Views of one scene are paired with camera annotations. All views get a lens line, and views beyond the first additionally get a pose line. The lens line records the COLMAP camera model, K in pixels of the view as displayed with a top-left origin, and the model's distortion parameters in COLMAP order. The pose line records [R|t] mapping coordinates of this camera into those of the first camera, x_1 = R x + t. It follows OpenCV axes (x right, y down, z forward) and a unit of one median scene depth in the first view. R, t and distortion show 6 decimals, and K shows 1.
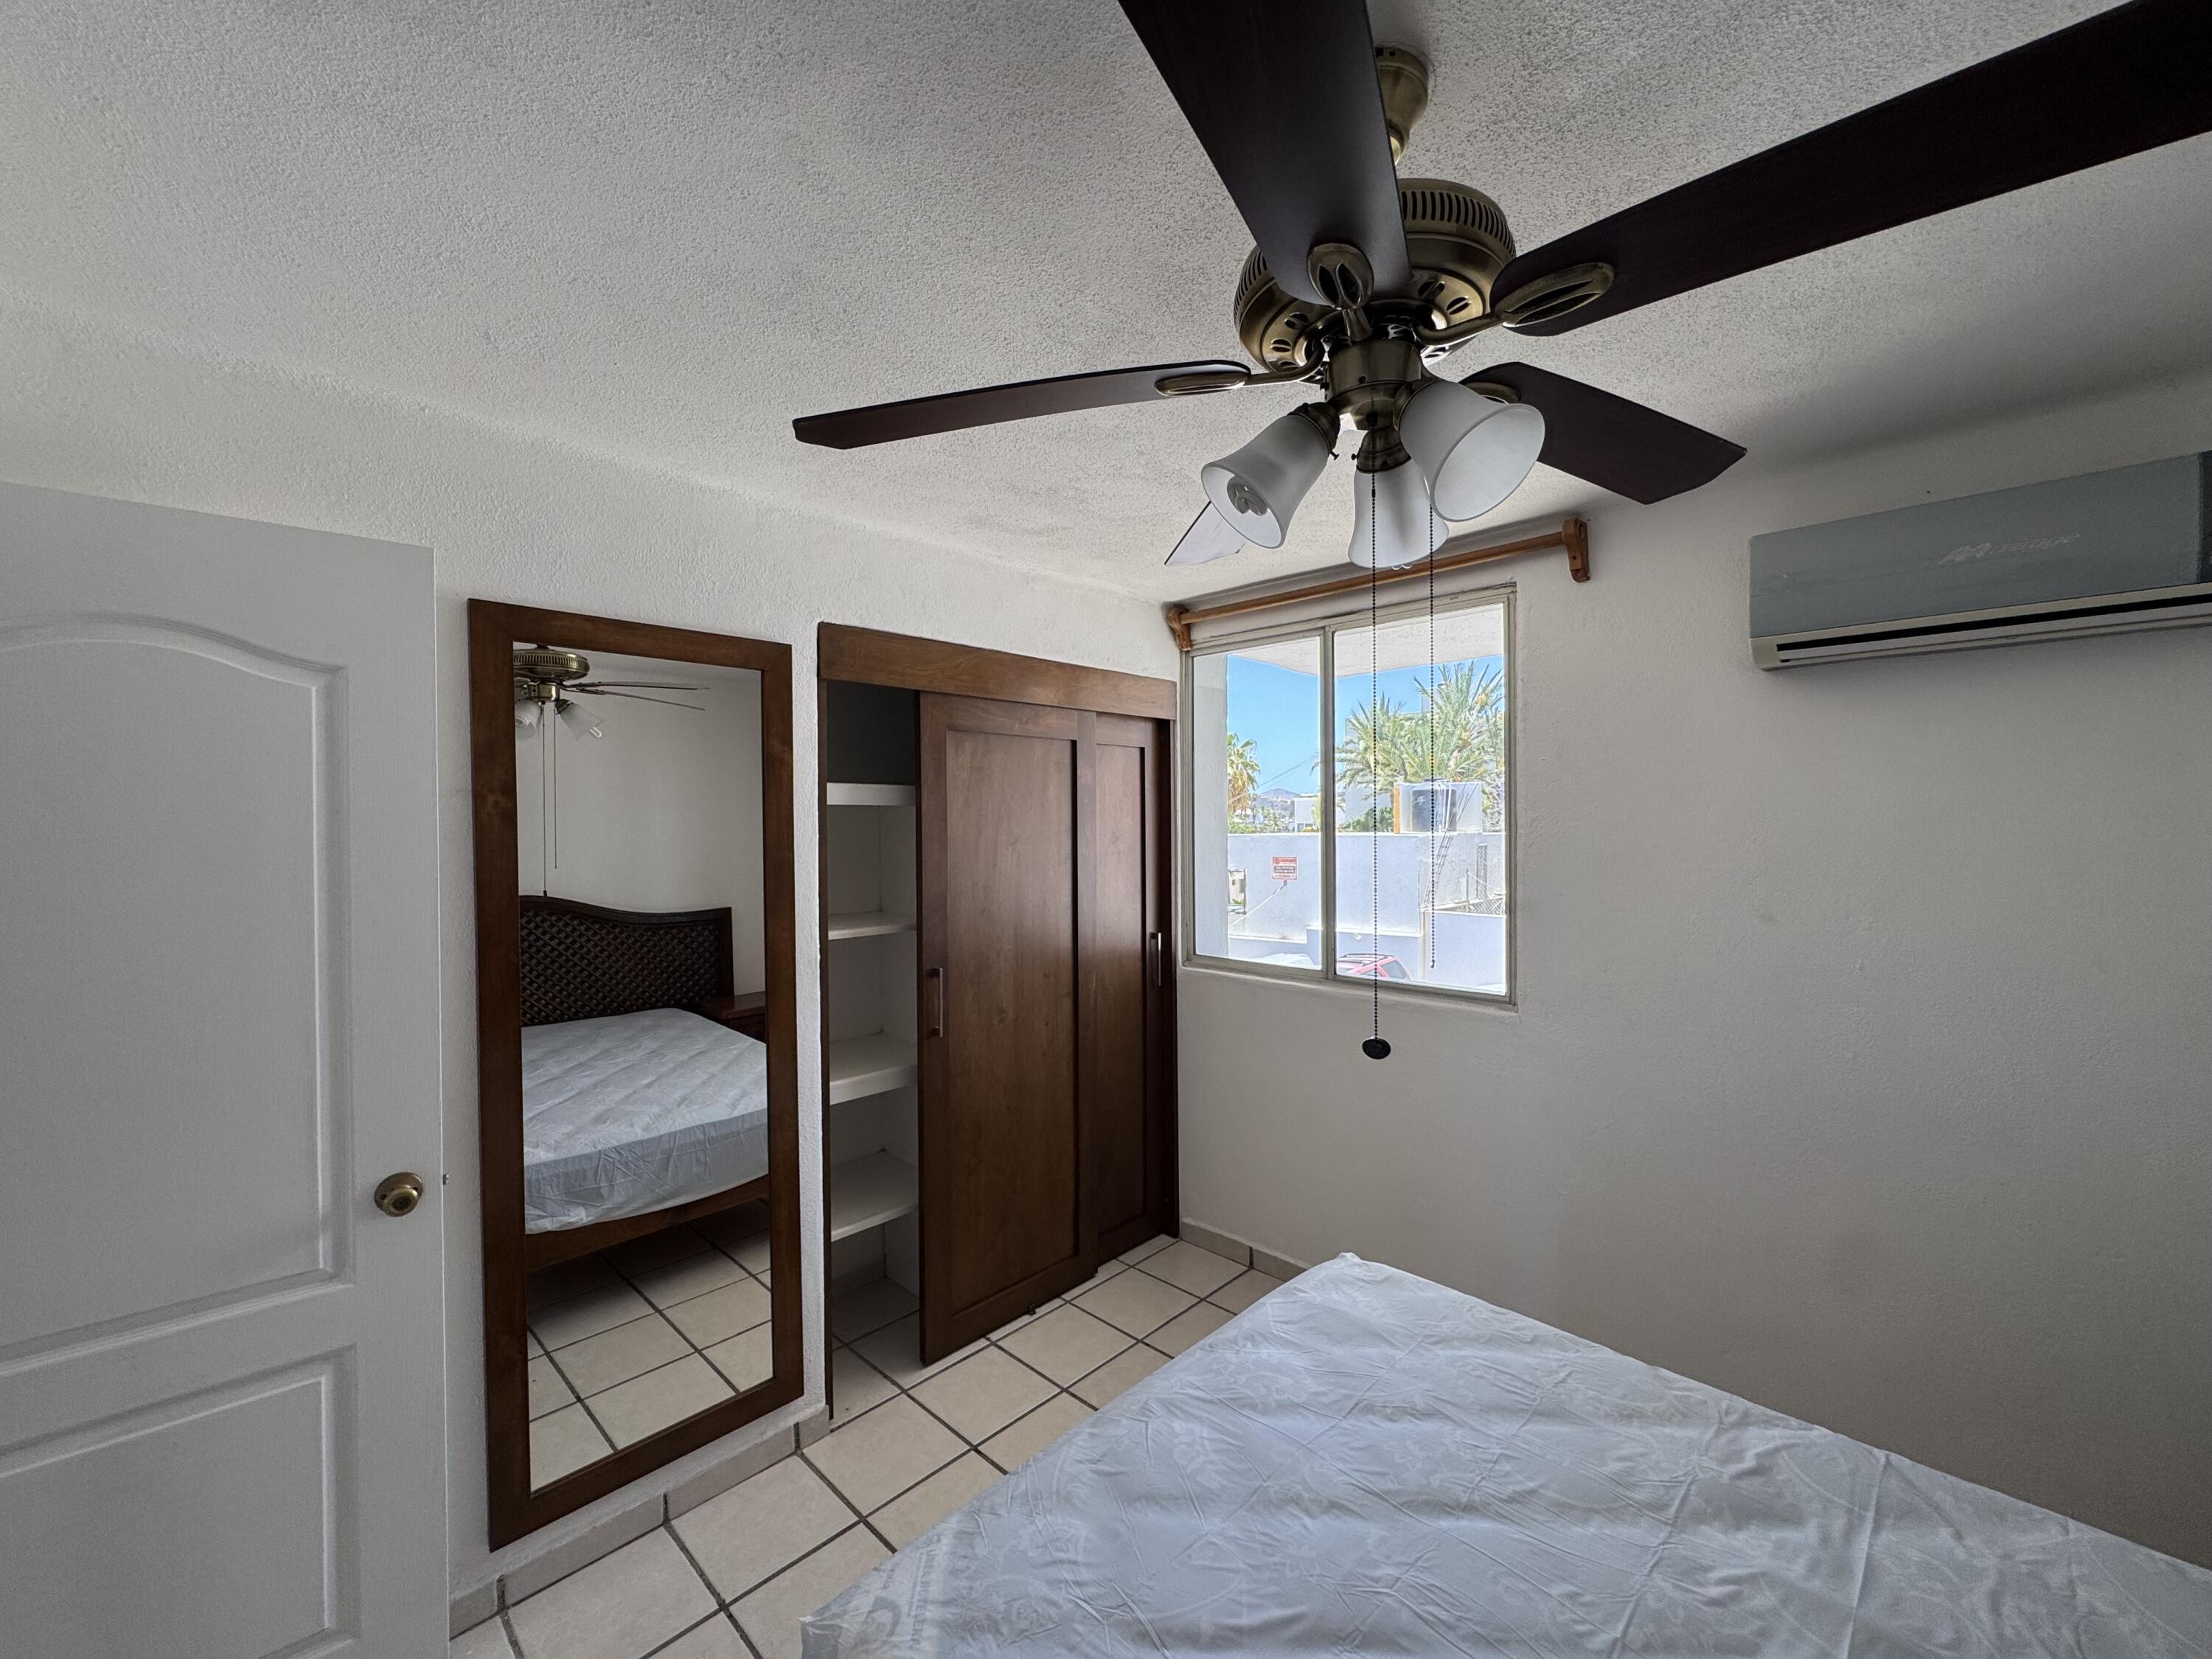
lens RADIAL K [[889.5, 0, 1106.0], [0, 889.5, 829.5], [0, 0, 1]] dist [-0.003163, 0.000016]
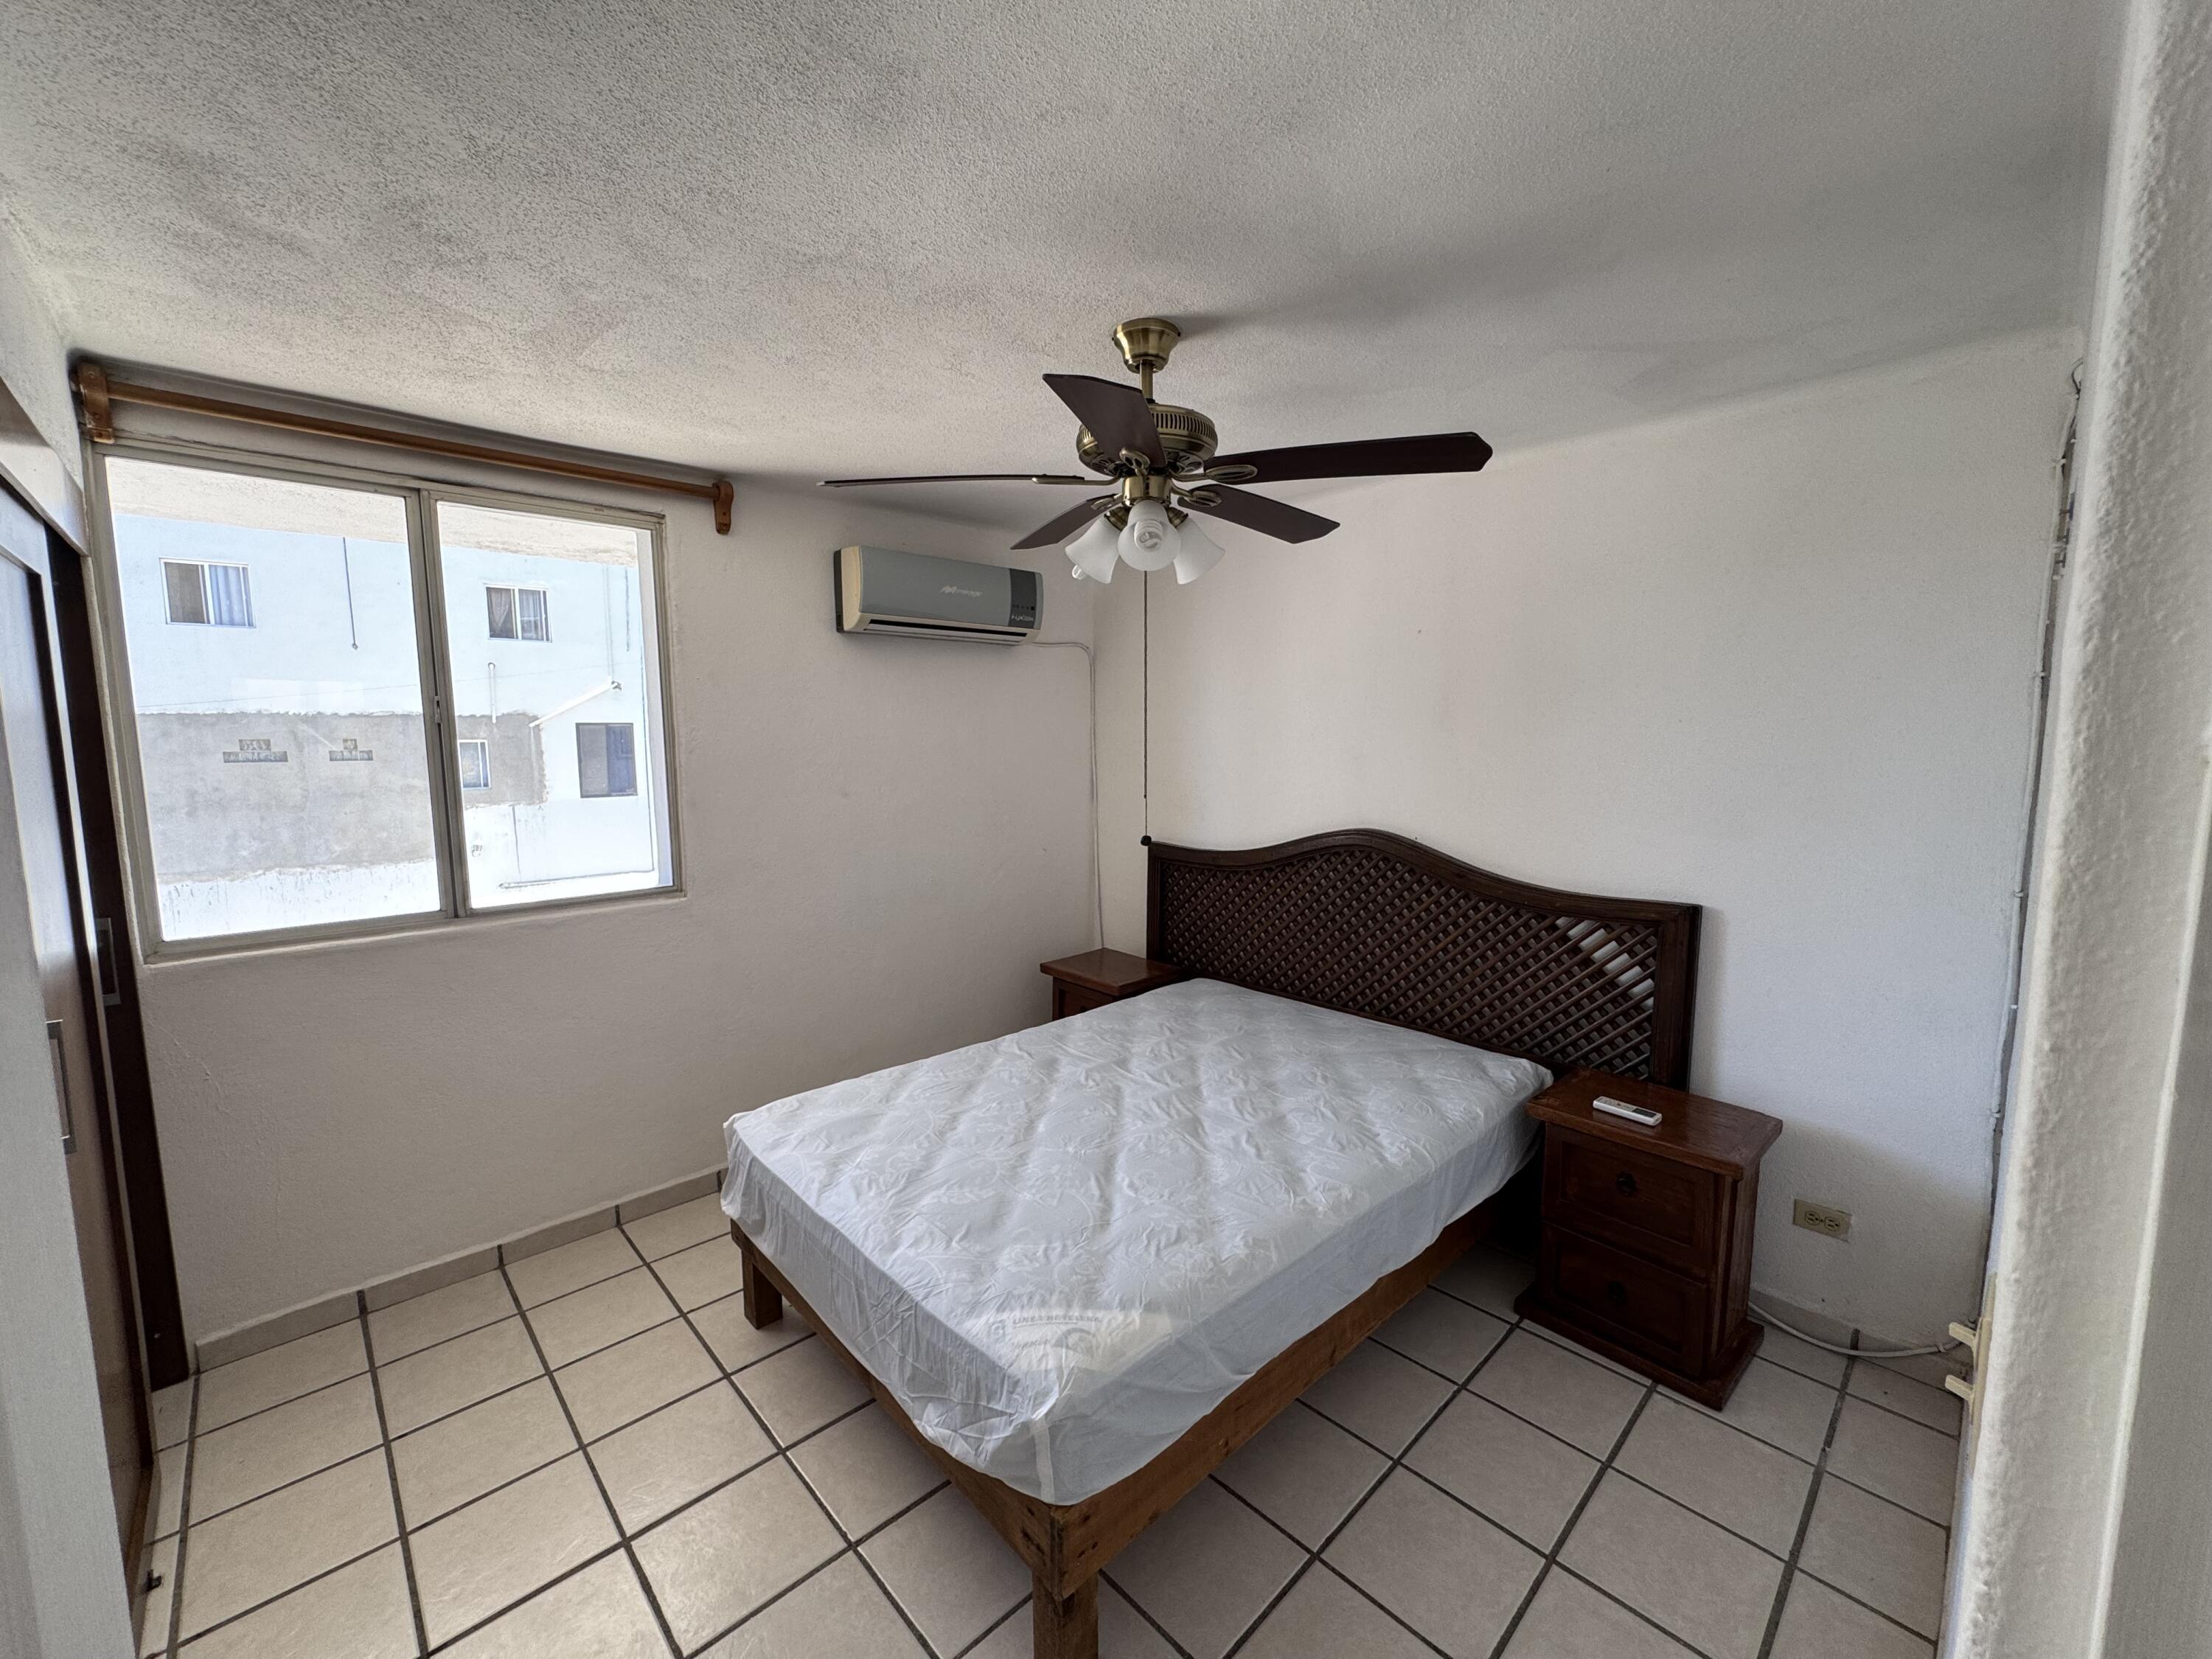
lens RADIAL K [[889.5, 0, 1106.0], [0, 889.5, 829.5], [0, 0, 1]] dist [-0.003163, 0.000016]
pose [[0.038363, -0.102634, 0.993979, -0.971728], [0.012415, 0.994684, 0.102228, 0.009180], [-0.999187, 0.008418, 0.039433, 0.593952]]
